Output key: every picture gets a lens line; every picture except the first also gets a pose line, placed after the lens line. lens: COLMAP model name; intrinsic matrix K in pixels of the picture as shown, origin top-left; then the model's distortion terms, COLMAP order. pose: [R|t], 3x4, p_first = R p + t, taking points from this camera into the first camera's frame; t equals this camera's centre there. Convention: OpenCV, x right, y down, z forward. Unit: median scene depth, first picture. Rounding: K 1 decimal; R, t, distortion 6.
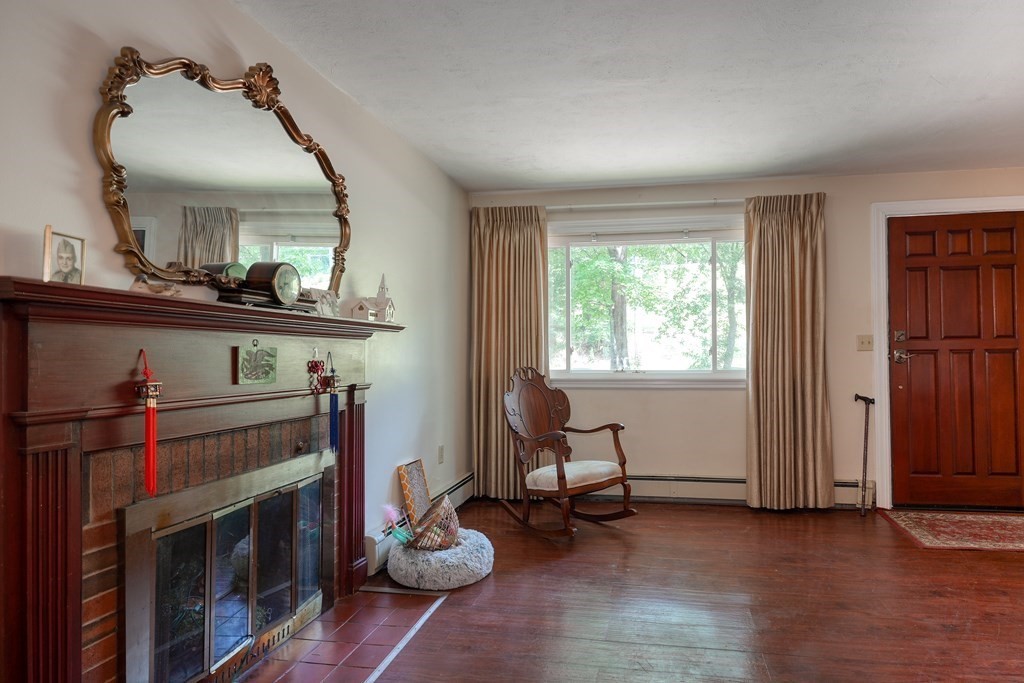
lens RADIAL K [[572.8, 0, 579.7], [0, 572.8, 349.3], [0, 0, 1]] dist [0.003484, -0.000007]
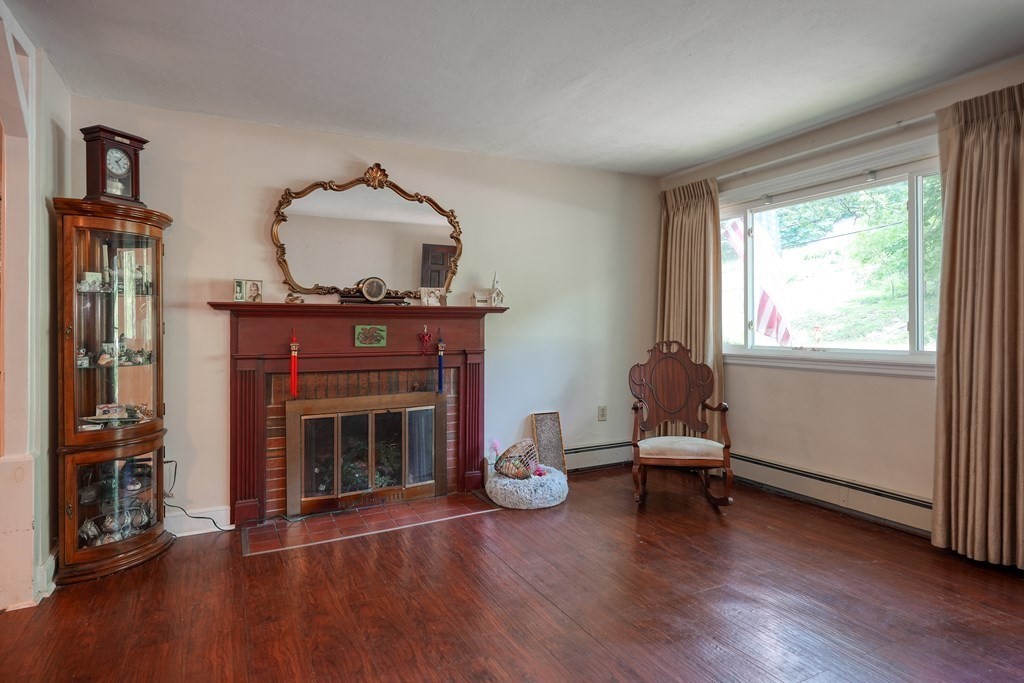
lens RADIAL K [[553.5, 0, 512.2], [0, 553.5, 319.0], [0, 0, 1]] dist [-0.003877, -0.001125]
pose [[0.596715, -0.010130, -0.802389, 0.756696], [0.009107, 0.999941, -0.005852, -0.007340], [0.802401, -0.003815, 0.596772, 0.237429]]
